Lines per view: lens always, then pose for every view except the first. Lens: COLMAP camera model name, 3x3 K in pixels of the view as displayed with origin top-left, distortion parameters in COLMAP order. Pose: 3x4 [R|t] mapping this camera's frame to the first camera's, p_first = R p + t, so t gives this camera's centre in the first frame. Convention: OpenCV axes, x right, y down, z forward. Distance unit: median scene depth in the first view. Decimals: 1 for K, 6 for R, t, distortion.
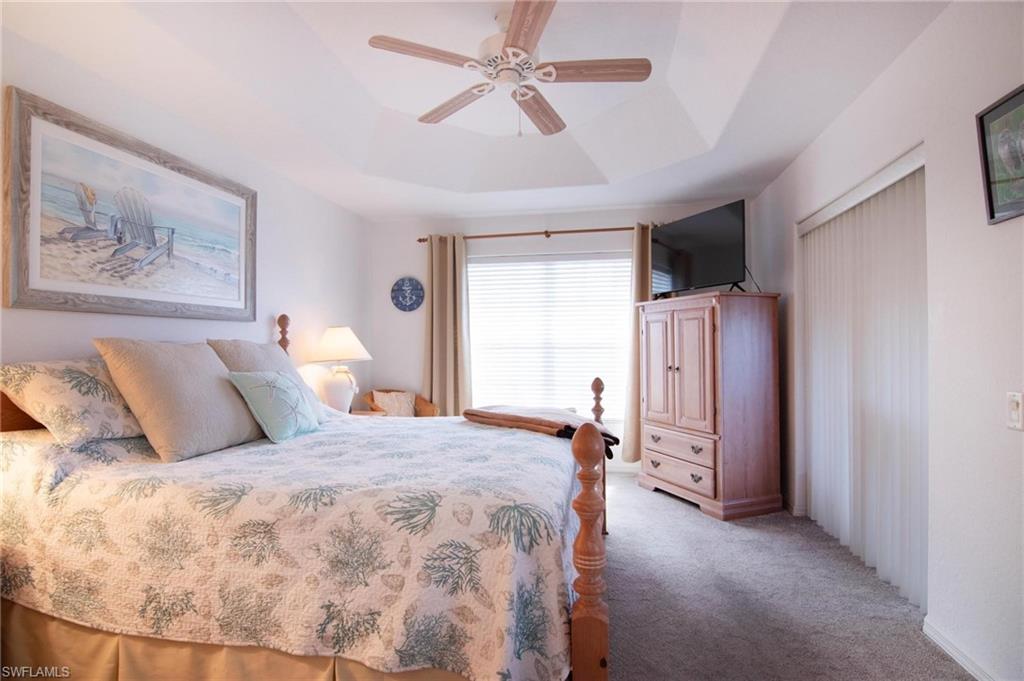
lens RADIAL K [[523.7, 0, 511.4], [0, 523.7, 341.2], [0, 0, 1]] dist [-0.001773, -0.012170]
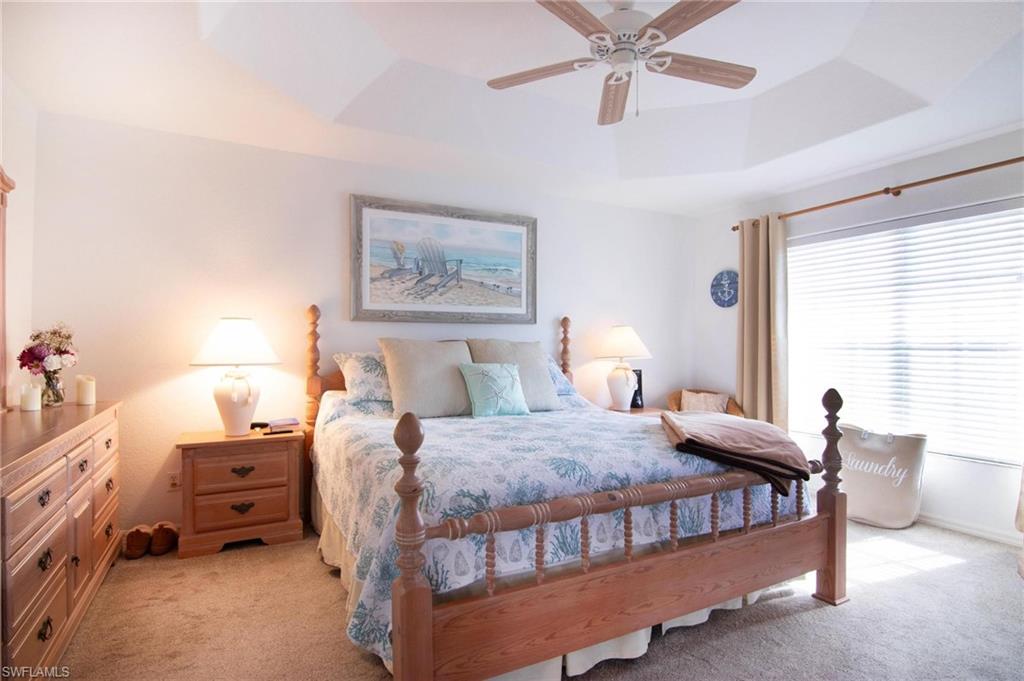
lens RADIAL K [[523.7, 0, 511.4], [0, 523.7, 341.2], [0, 0, 1]] dist [-0.001773, -0.012170]
pose [[0.616793, 0.000574, -0.787125, 0.593109], [0.001746, 0.999996, 0.002097, 0.001208], [0.787124, -0.002668, 0.616790, 0.254840]]
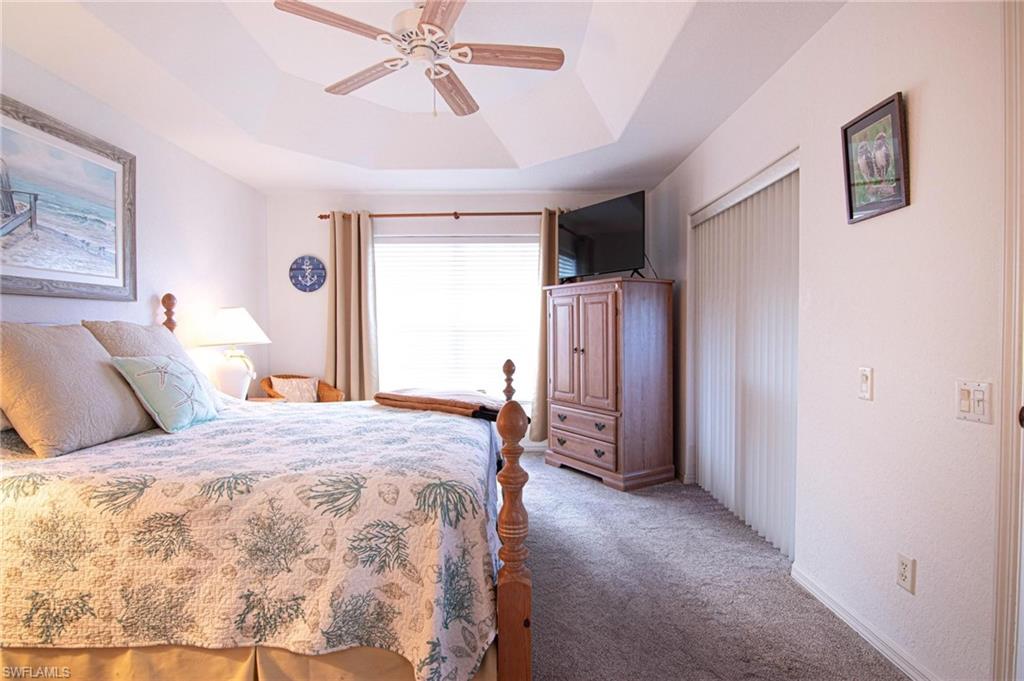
lens RADIAL K [[531.5, 0, 512.0], [0, 531.5, 340.5], [0, 0, 1]] dist [-0.000253, -0.011756]
pose [[0.982670, -0.003892, 0.185322, -0.029034], [-0.001759, 0.999539, 0.030317, 0.001459], [-0.185355, -0.030118, 0.982210, -0.026103]]
